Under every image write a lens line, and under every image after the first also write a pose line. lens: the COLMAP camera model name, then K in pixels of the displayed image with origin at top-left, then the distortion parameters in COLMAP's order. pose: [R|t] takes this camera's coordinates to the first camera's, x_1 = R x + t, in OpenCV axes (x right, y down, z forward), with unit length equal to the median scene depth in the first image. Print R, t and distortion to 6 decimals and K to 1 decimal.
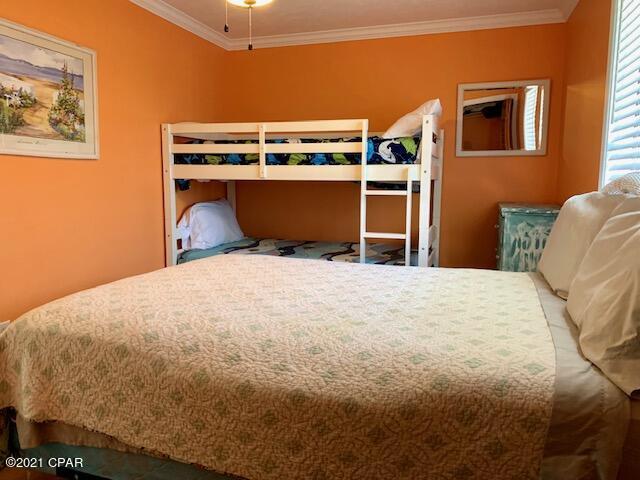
lens RADIAL K [[496.1, 0, 308.0], [0, 496.1, 232.1], [0, 0, 1]] dist [0.074420, -0.139607]
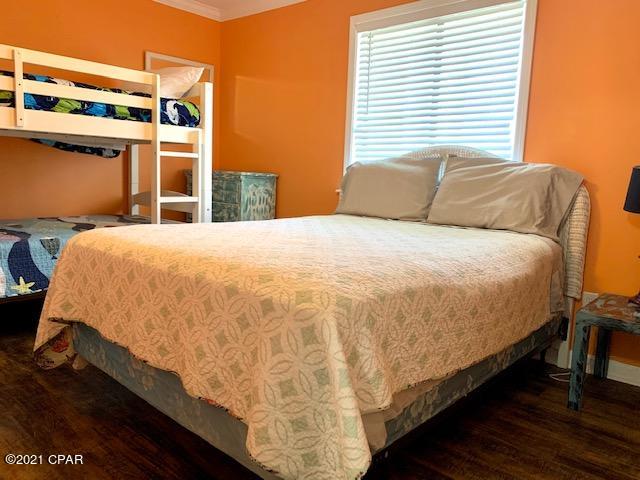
lens RADIAL K [[496.1, 0, 308.0], [0, 496.1, 232.1], [0, 0, 1]] dist [0.074420, -0.139607]
pose [[0.394865, -0.100068, 0.913273, -0.643139], [0.063615, 0.994643, 0.081479, 0.007365], [-0.916534, 0.025925, 0.399115, 0.379457]]
